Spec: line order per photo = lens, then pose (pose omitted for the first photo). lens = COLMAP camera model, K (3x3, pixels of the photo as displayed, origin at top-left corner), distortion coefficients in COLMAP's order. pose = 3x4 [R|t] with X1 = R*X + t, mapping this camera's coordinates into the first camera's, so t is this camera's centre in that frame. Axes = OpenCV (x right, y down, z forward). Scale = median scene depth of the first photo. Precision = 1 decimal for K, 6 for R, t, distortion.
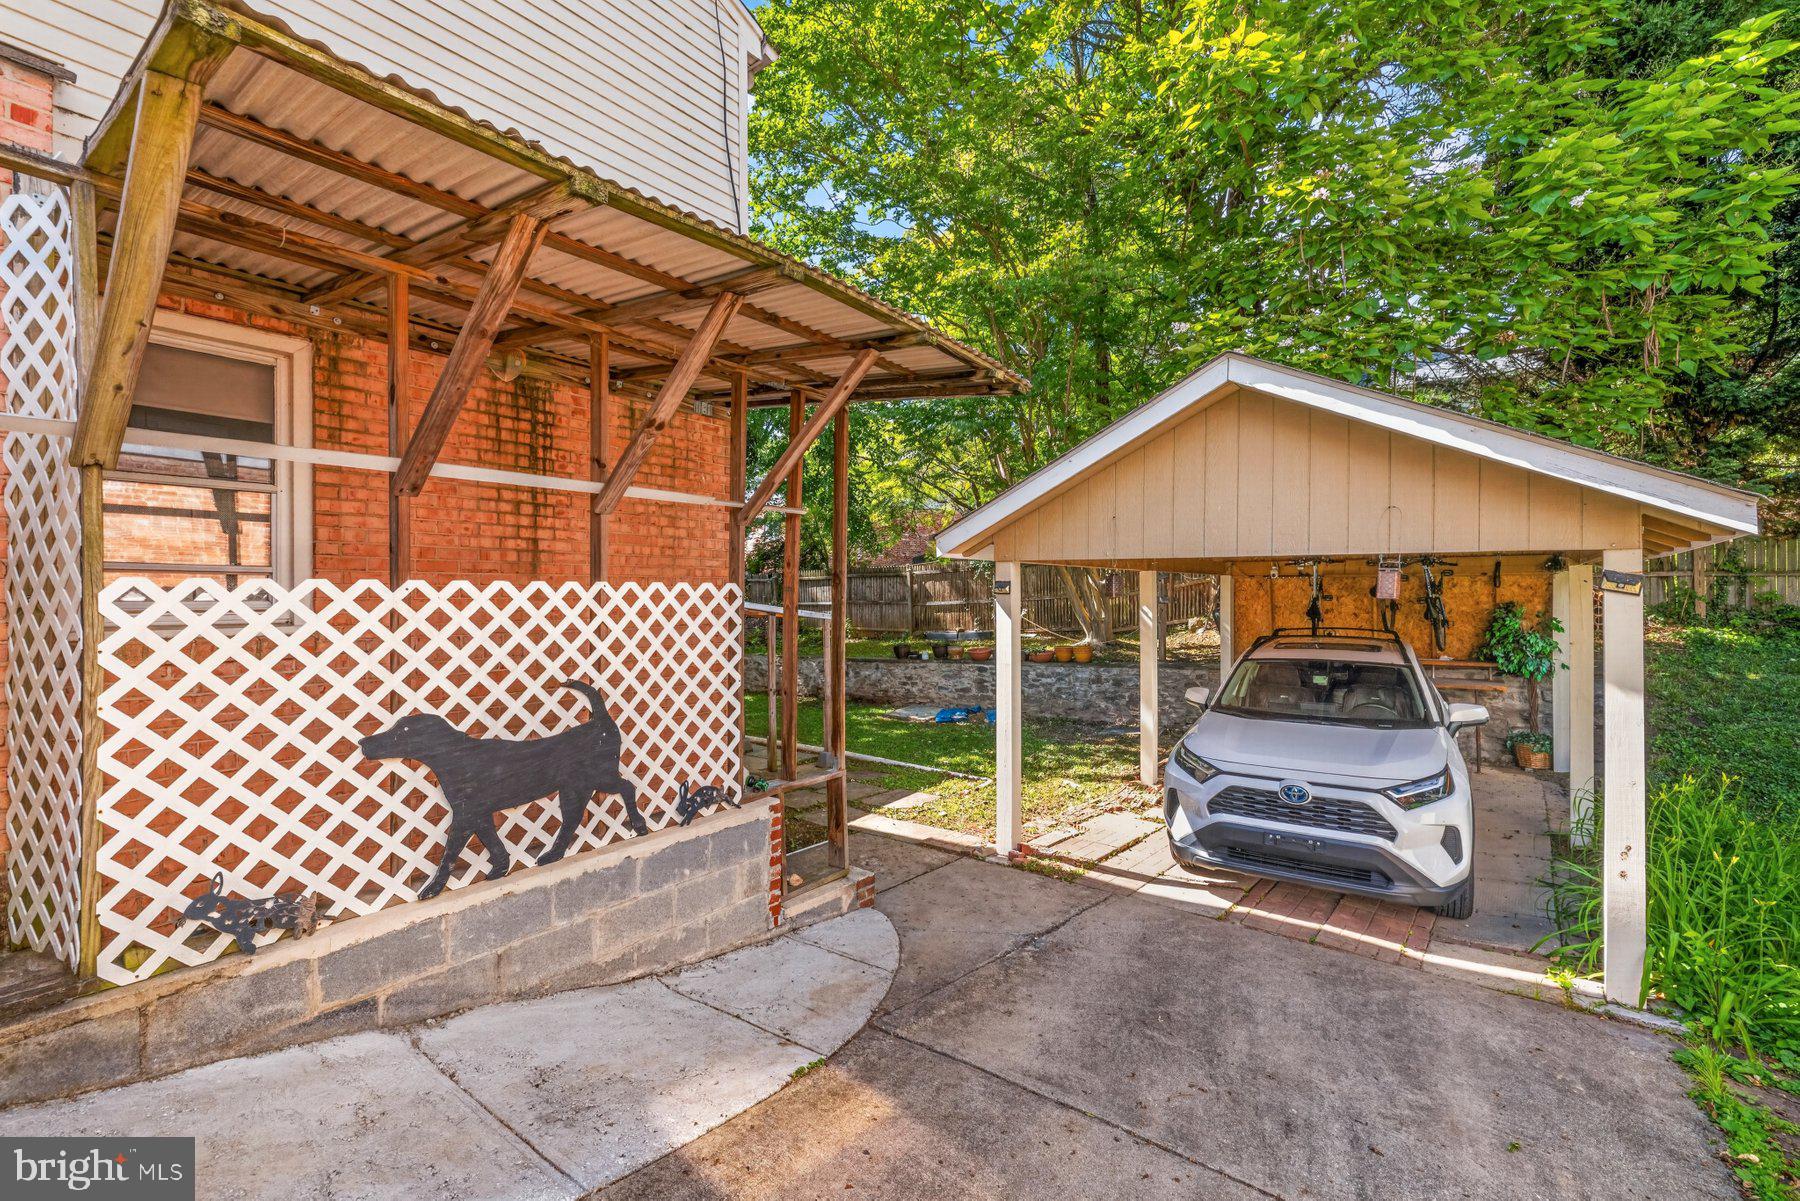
lens RADIAL K [[757.5, 0, 900.4], [0, 757.5, 598.9], [0, 0, 1]] dist [-0.000058, -0.000361]
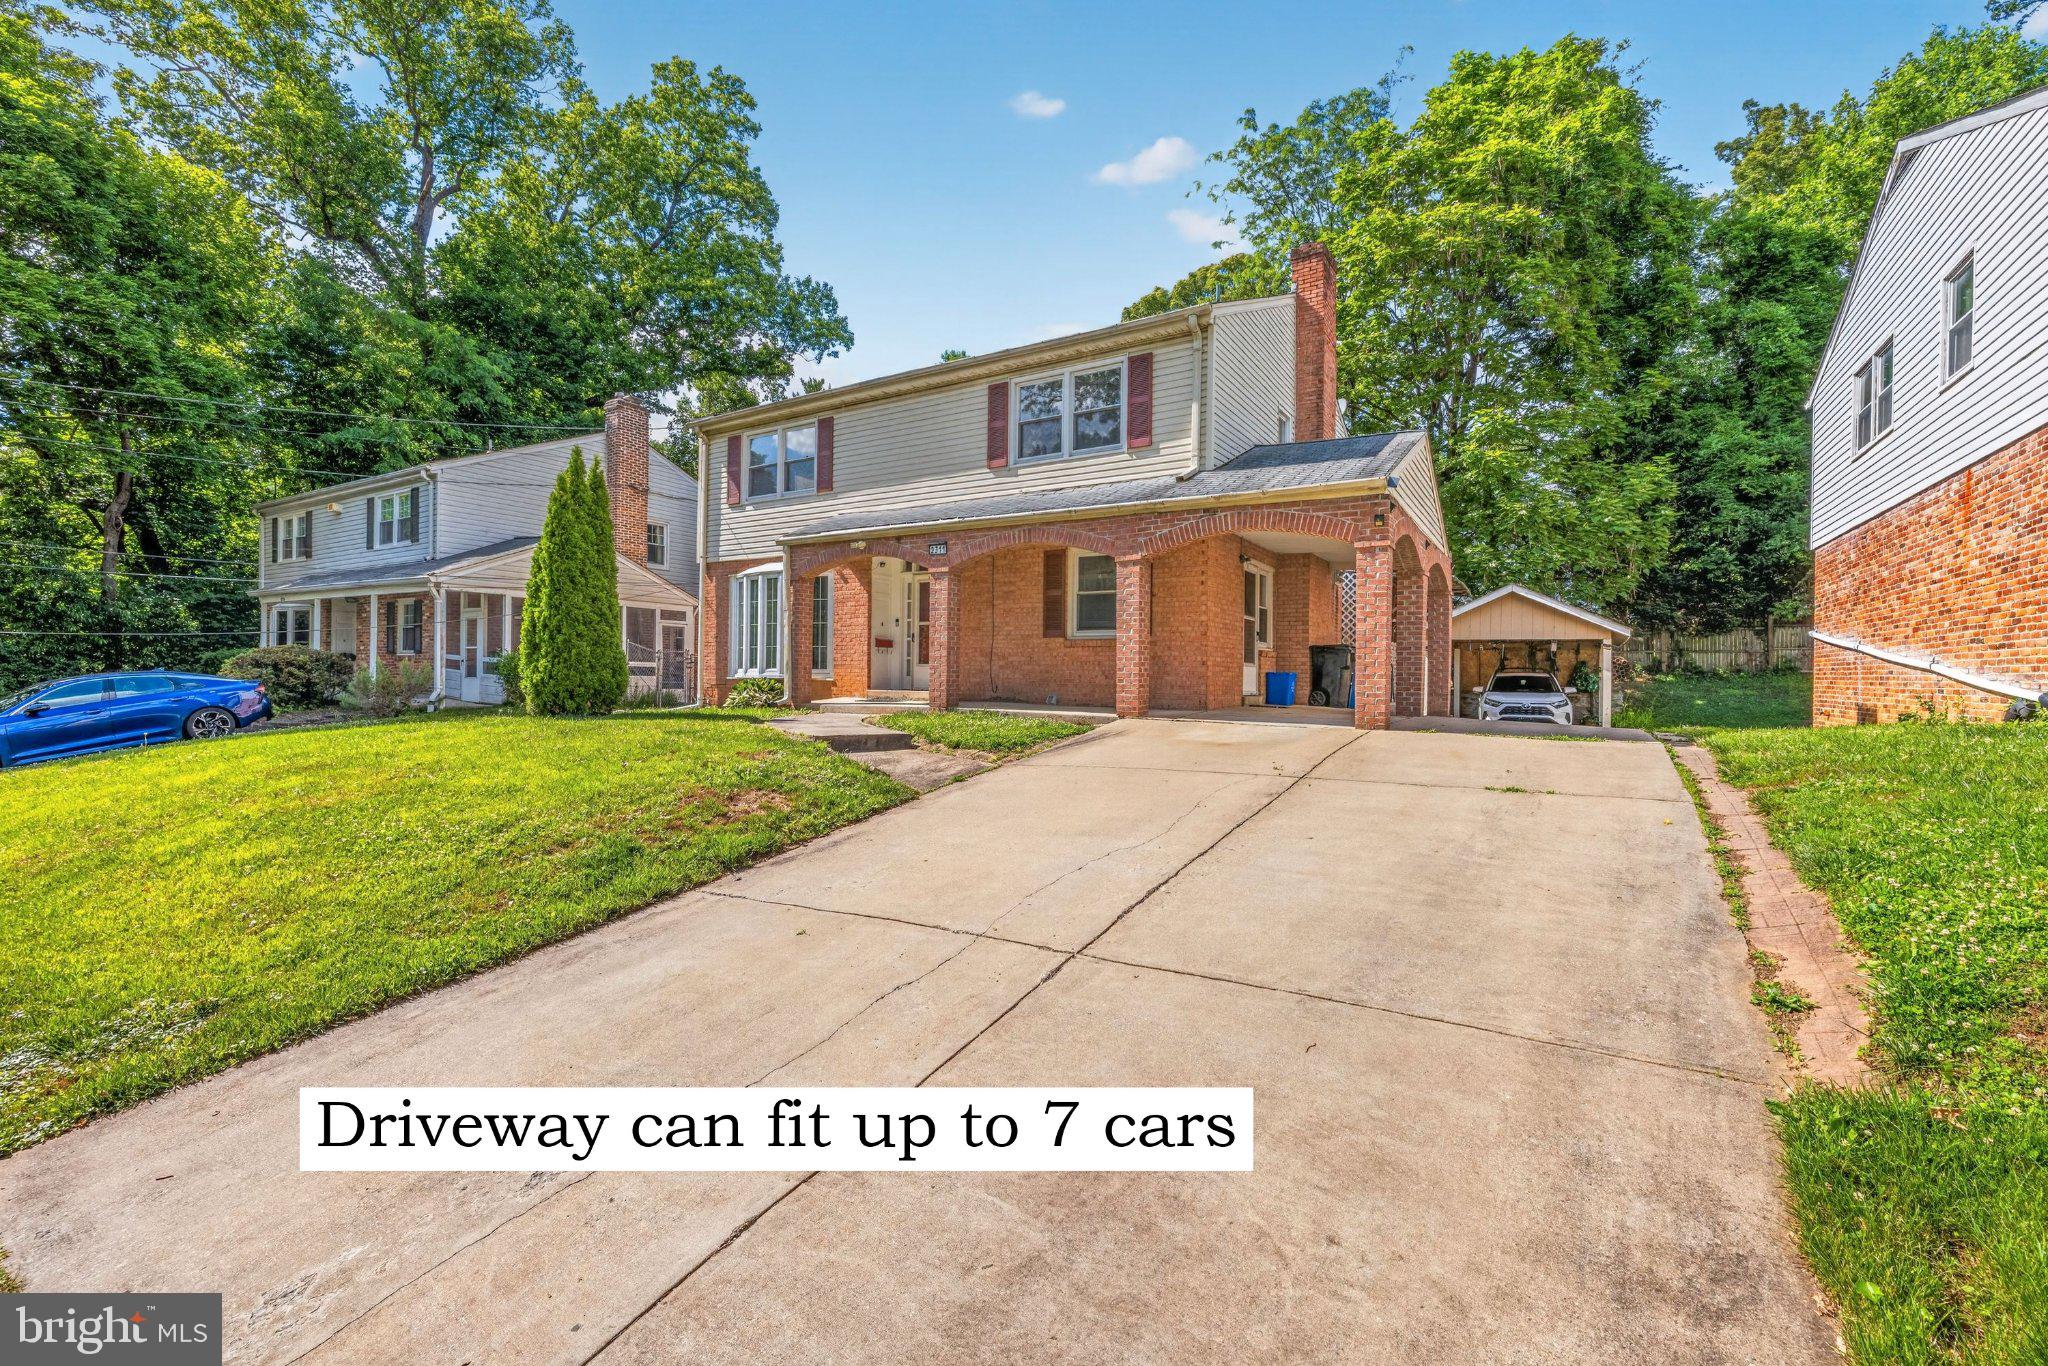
lens RADIAL K [[861.8, 0, 1029.0], [0, 861.8, 687.8], [0, 0, 1]] dist [-0.000058, -0.000361]
pose [[0.994447, 0.011068, 0.104659, -1.903718], [-0.011581, 0.999924, 0.004292, 0.152164], [-0.104603, -0.005481, 0.994499, -2.378784]]
